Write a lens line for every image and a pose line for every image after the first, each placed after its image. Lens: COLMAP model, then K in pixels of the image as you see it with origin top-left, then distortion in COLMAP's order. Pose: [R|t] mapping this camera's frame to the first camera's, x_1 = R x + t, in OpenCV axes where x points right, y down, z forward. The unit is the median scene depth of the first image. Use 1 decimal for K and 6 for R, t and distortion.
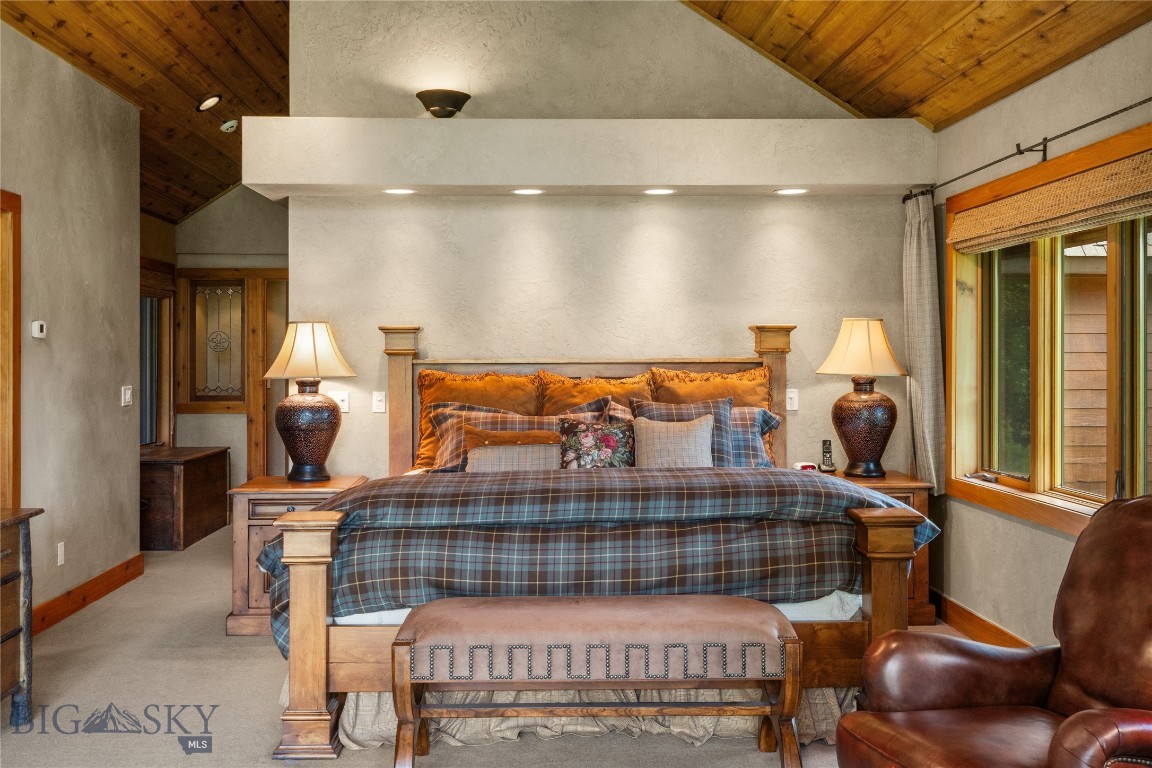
lens RADIAL K [[1153.0, 0, 575.0], [0, 1153.0, 378.4], [0, 0, 1]] dist [0.001353, 0.000000]
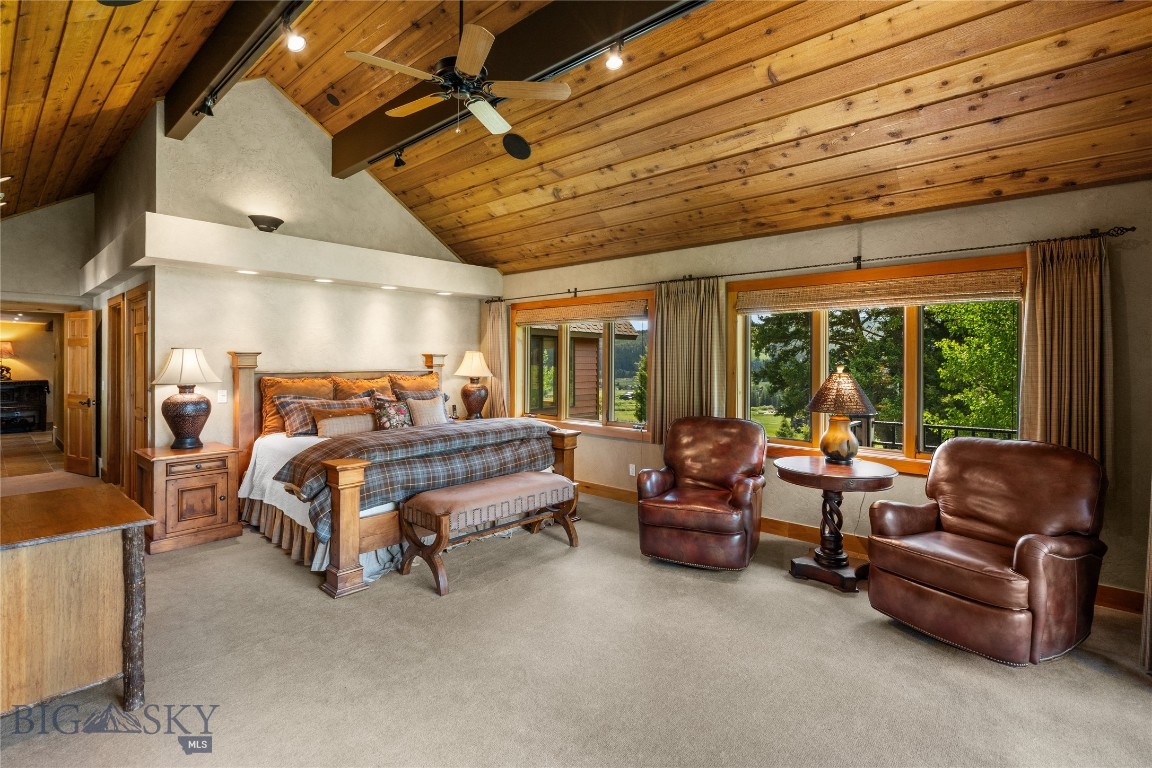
lens RADIAL K [[541.5, 0, 574.2], [0, 541.5, 376.3], [0, 0, 1]] dist [0.000362, 0.000693]
pose [[0.693155, -0.015971, 0.720611, -0.400810], [0.007958, 0.999863, 0.014504, -0.016729], [-0.720744, -0.004319, 0.693188, 0.099633]]
